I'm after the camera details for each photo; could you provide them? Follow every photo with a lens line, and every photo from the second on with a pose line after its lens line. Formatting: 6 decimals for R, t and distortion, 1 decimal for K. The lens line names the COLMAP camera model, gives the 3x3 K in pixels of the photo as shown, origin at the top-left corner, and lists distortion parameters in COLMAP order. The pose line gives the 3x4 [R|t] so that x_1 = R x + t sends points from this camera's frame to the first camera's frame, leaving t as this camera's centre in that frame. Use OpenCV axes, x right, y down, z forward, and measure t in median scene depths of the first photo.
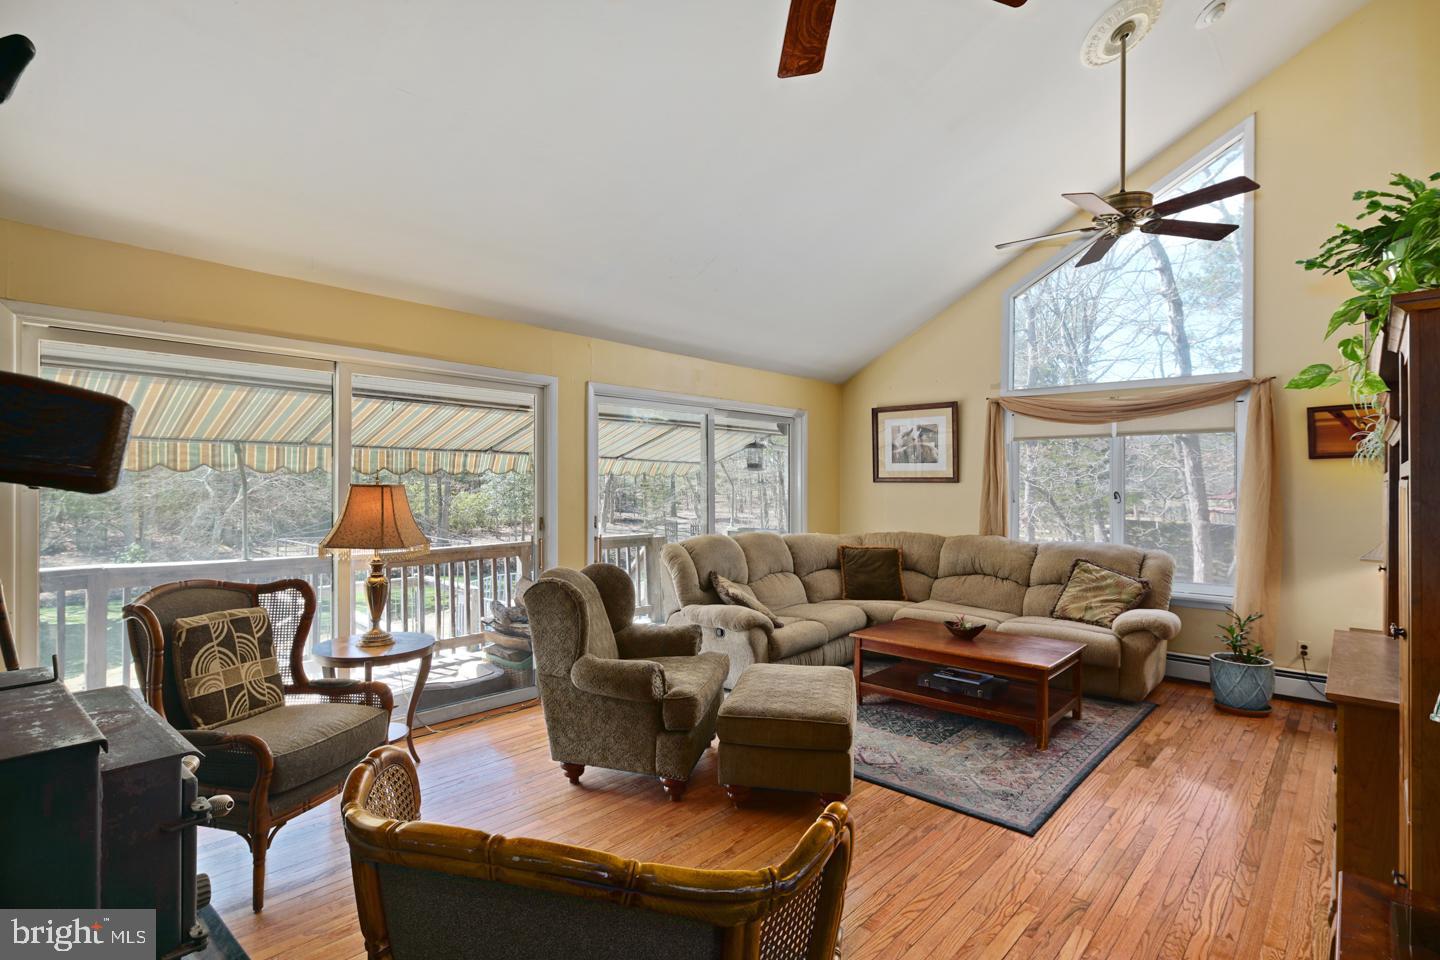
lens RADIAL K [[709.6, 0, 719.7], [0, 709.6, 480.0], [0, 0, 1]] dist [0.002731, -0.002330]
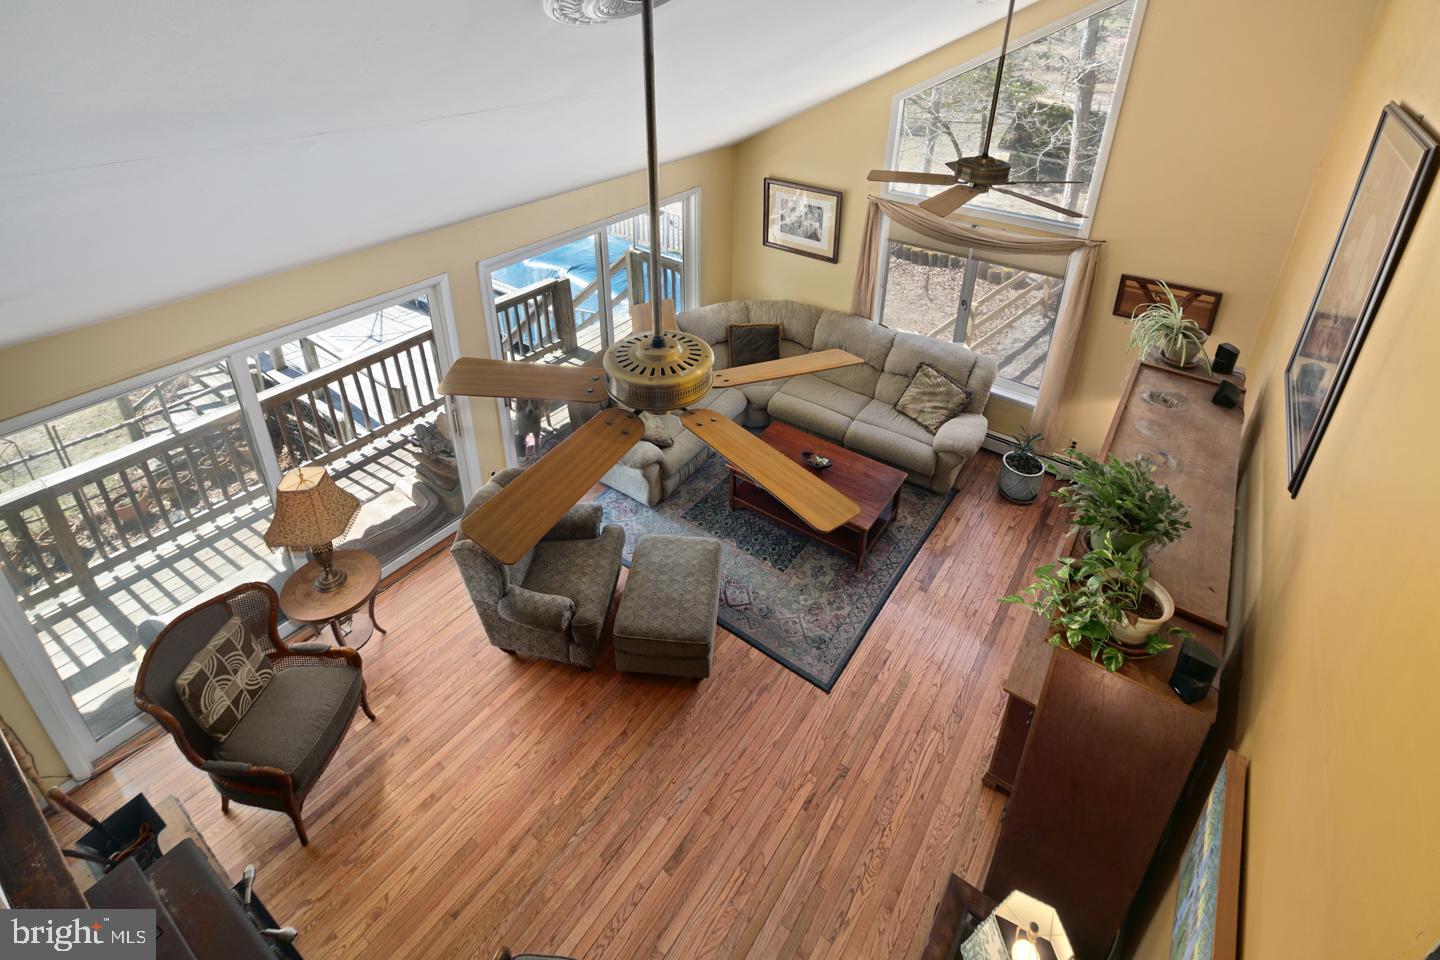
lens RADIAL K [[707.5, 0, 721.4], [0, 707.5, 298.0], [0, 0, 1]] dist [0.000870, -0.001002]
pose [[0.993519, -0.036669, 0.107589, 0.049971], [-0.011949, 0.907596, 0.419674, -0.512089], [-0.113037, -0.418239, 0.901276, 0.017170]]
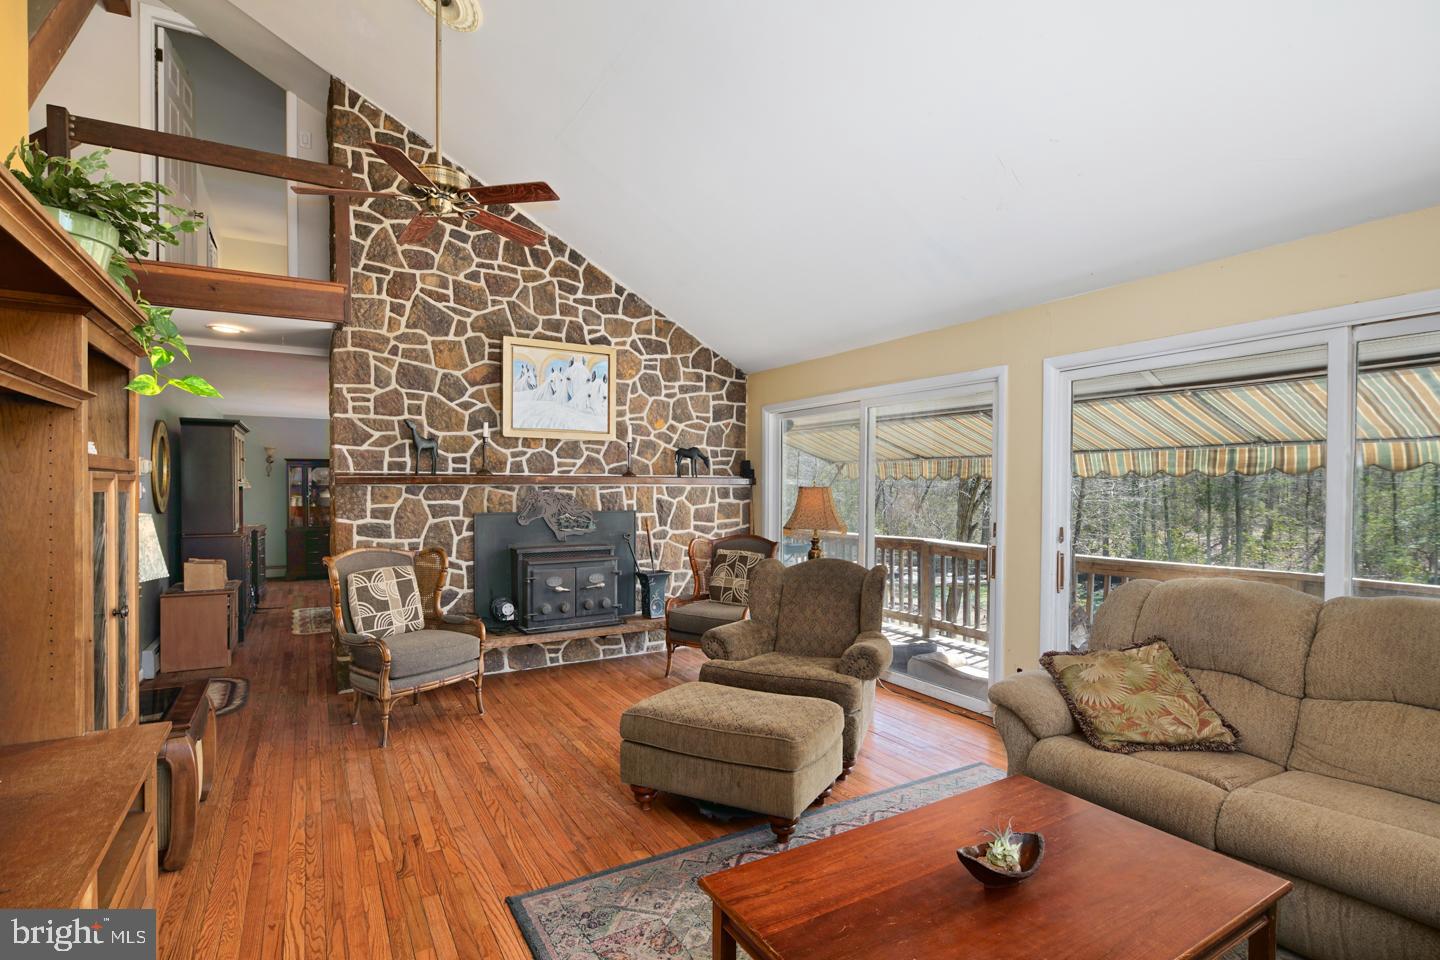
lens RADIAL K [[709.6, 0, 718.2], [0, 709.6, 489.4], [0, 0, 1]] dist [0.002731, -0.002330]
pose [[-0.304054, -0.003144, -0.952650, 0.678004], [0.001168, 0.999993, -0.003673, 0.012139], [0.952654, -0.002229, -0.304048, 0.870741]]
